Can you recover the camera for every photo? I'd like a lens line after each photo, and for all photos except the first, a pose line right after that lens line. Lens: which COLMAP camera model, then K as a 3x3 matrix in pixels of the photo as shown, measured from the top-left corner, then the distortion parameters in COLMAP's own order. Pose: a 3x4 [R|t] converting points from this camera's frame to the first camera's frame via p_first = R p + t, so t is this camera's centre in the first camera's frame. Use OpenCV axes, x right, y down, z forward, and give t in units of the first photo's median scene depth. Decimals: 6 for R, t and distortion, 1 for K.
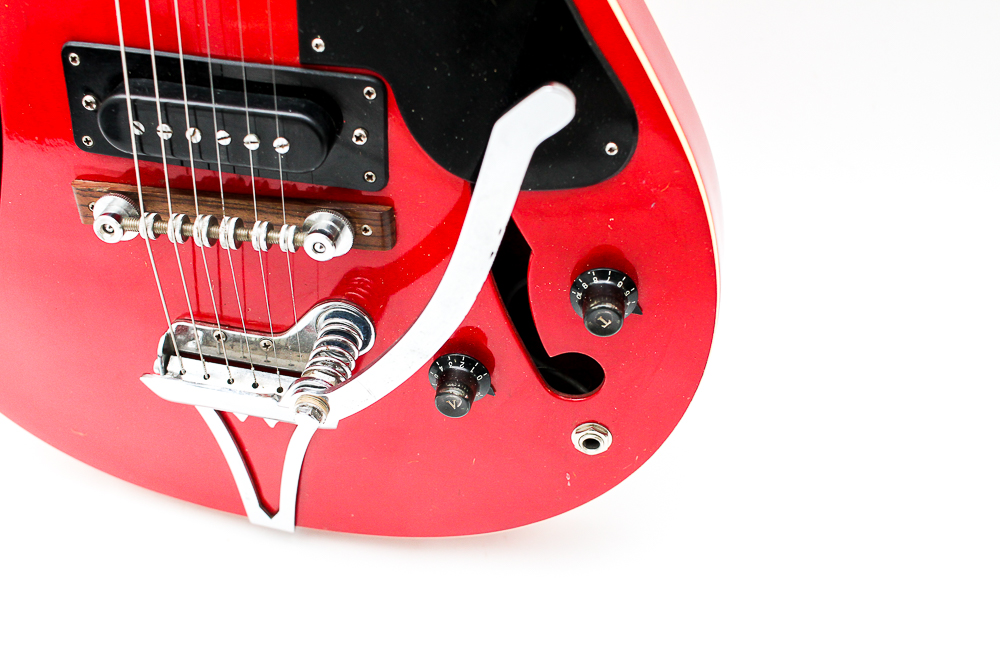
lens RADIAL K [[1121.0, 0, 491.3], [0, 1121.0, 328.8], [0, 0, 1]] dist [-0.125277, 0.000000]
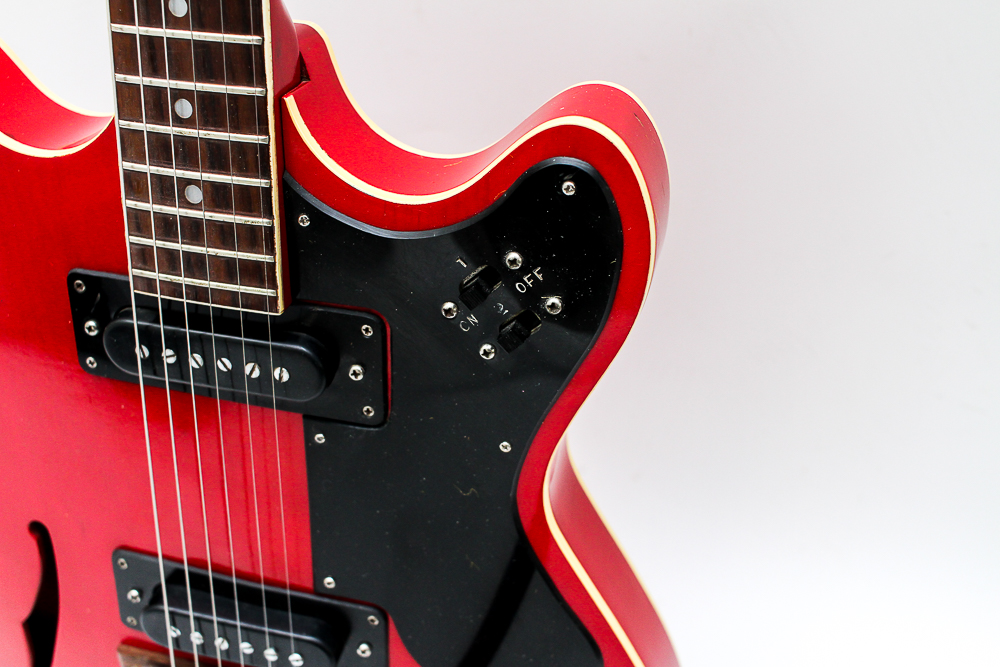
lens RADIAL K [[1121.0, 0, 500.3], [0, 1121.0, 330.5], [0, 0, 1]] dist [-0.125277, 0.000000]
pose [[0.998879, 0.025339, -0.039977, 0.058594], [-0.030067, 0.992014, -0.122490, -0.353681], [0.036554, 0.123555, 0.991664, -0.168981]]
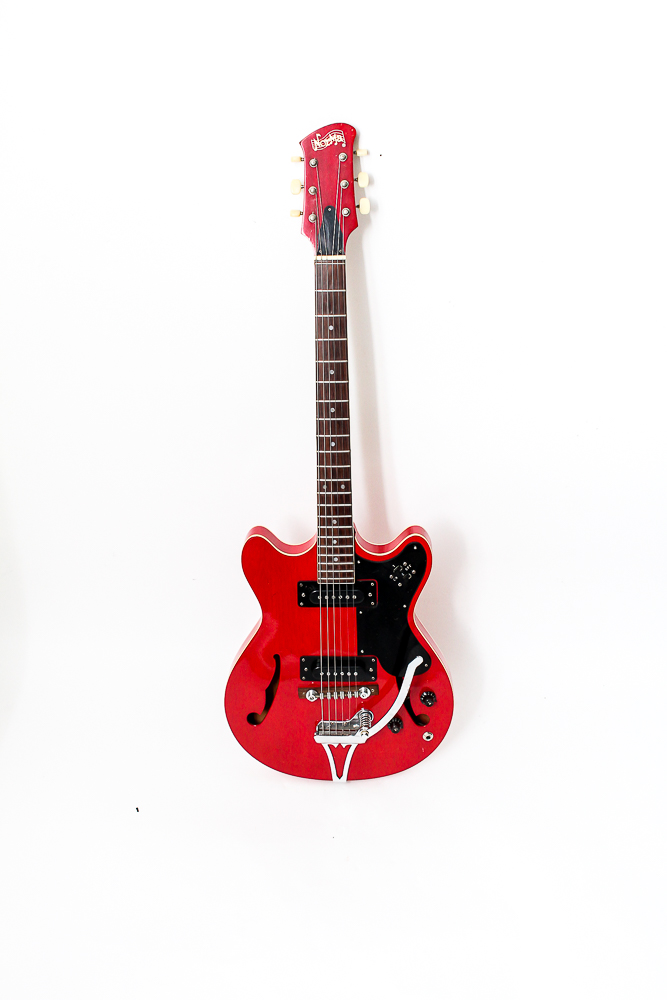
lens RADIAL K [[1121.0, 0, 329.6], [0, 1121.0, 499.9], [0, 0, 1]] dist [-0.125277, 0.000000]
pose [[0.984923, -0.111117, 0.132591, -0.786172], [0.143894, 0.951663, -0.271353, 0.368737], [-0.096029, 0.286341, 0.953303, -3.413255]]
